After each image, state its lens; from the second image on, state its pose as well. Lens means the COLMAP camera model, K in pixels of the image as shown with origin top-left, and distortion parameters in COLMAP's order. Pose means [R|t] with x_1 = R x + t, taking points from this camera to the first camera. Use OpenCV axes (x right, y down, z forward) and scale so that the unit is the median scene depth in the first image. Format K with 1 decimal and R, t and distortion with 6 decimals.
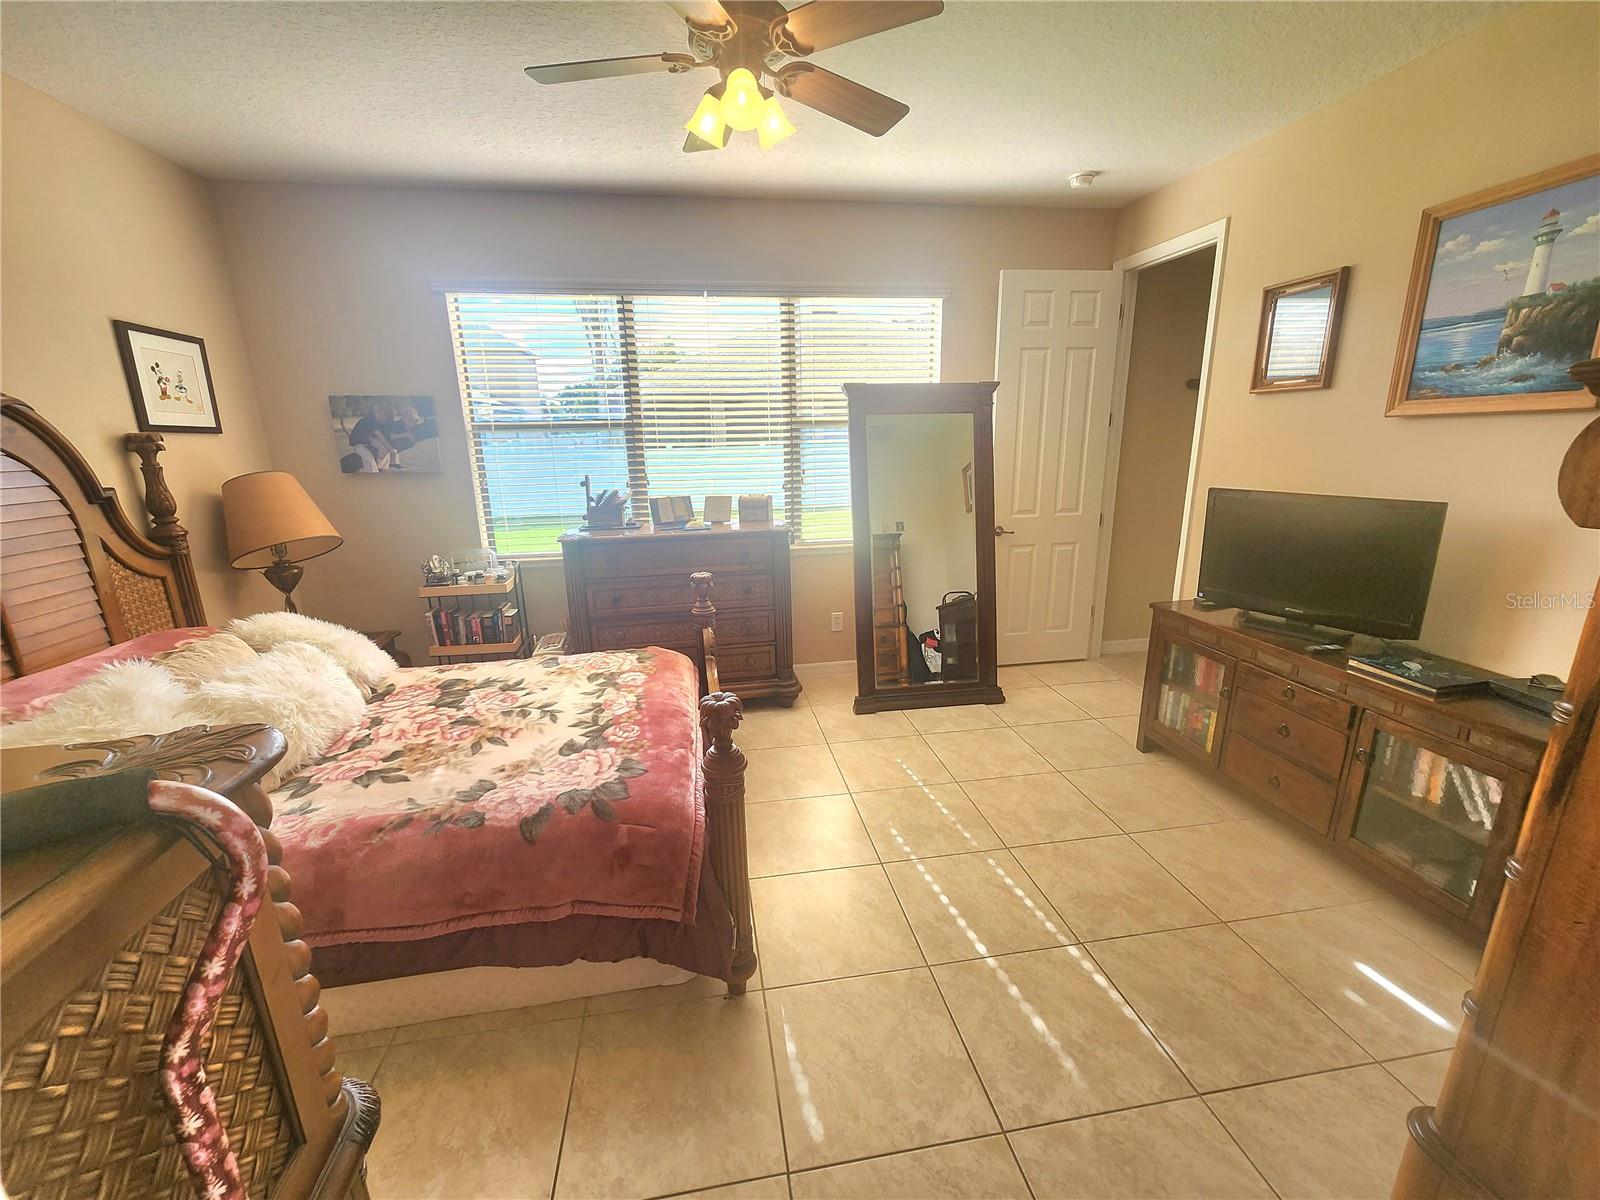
lens RADIAL K [[654.8, 0, 801.9], [0, 654.8, 603.8], [0, 0, 1]] dist [0.020293, -0.006925]
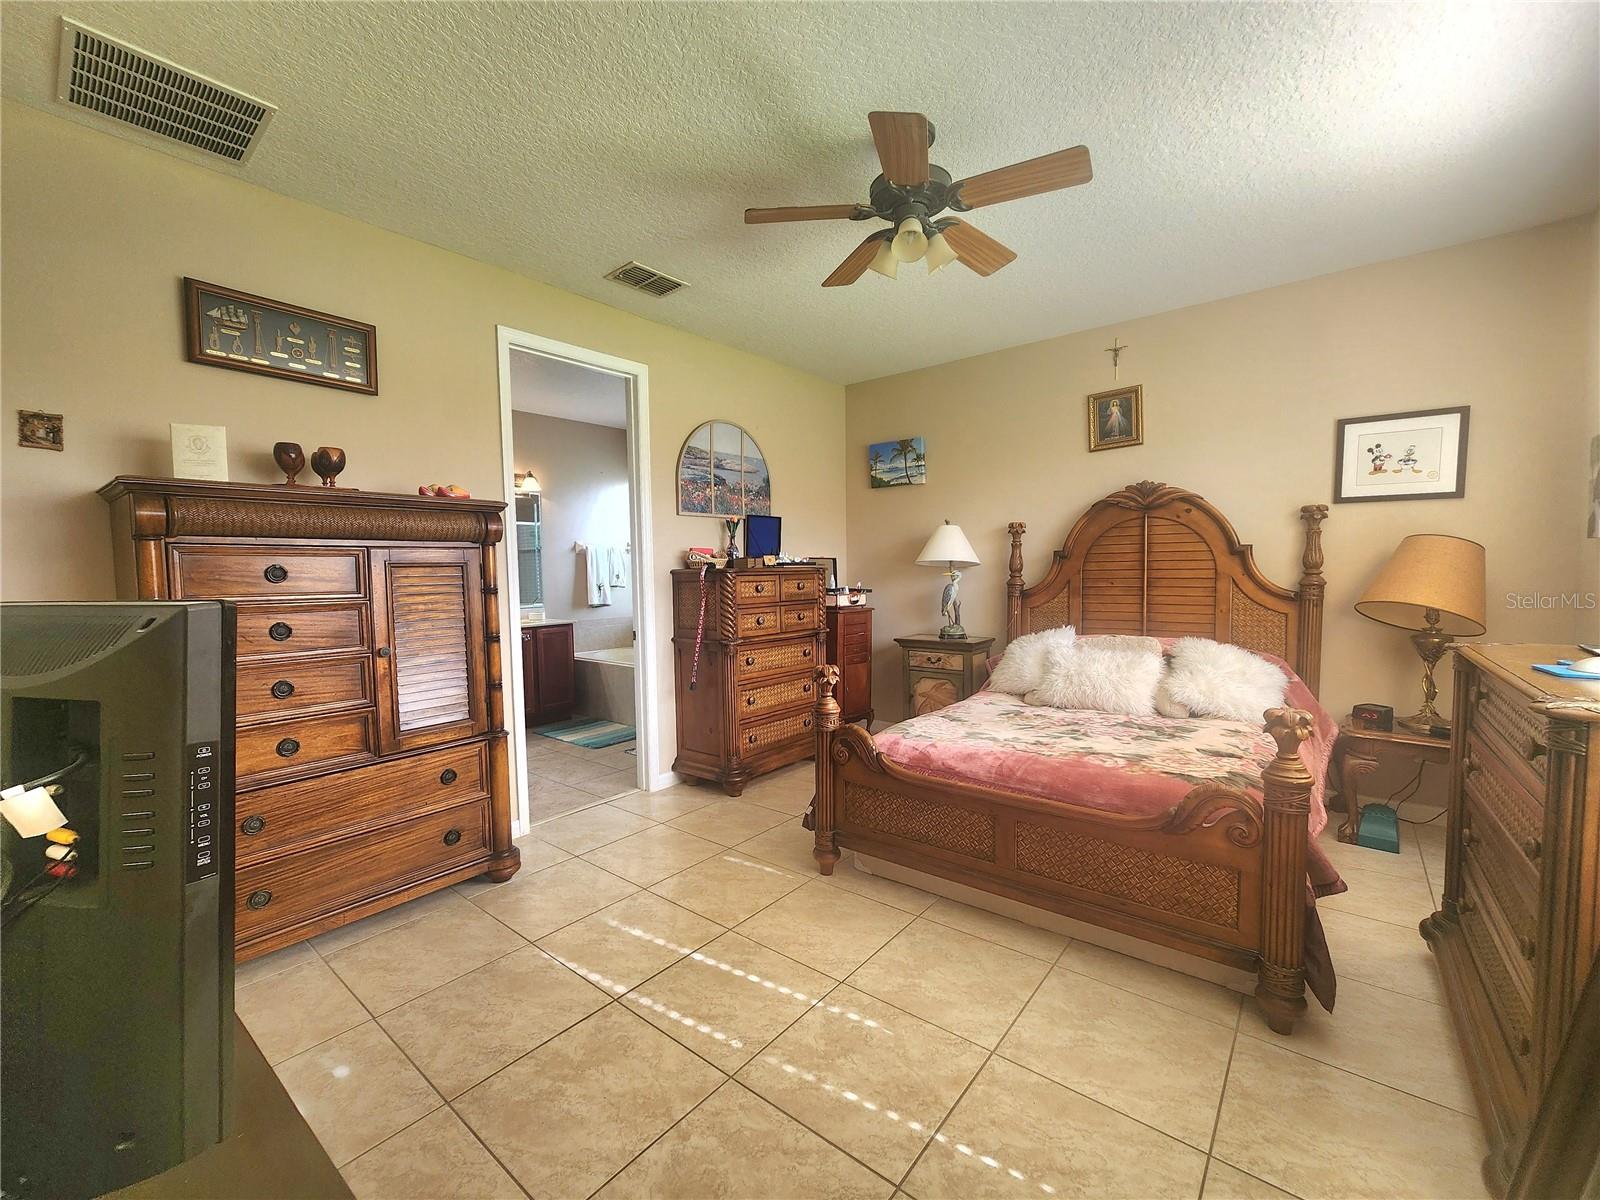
lens RADIAL K [[655.8, 0, 792.7], [0, 655.8, 610.7], [0, 0, 1]] dist [-0.000671, -0.000138]
pose [[-0.746451, 0.075298, -0.661166, 0.683295], [-0.140691, 0.953259, 0.267402, -0.279146], [0.650397, 0.292623, -0.700967, 1.395023]]
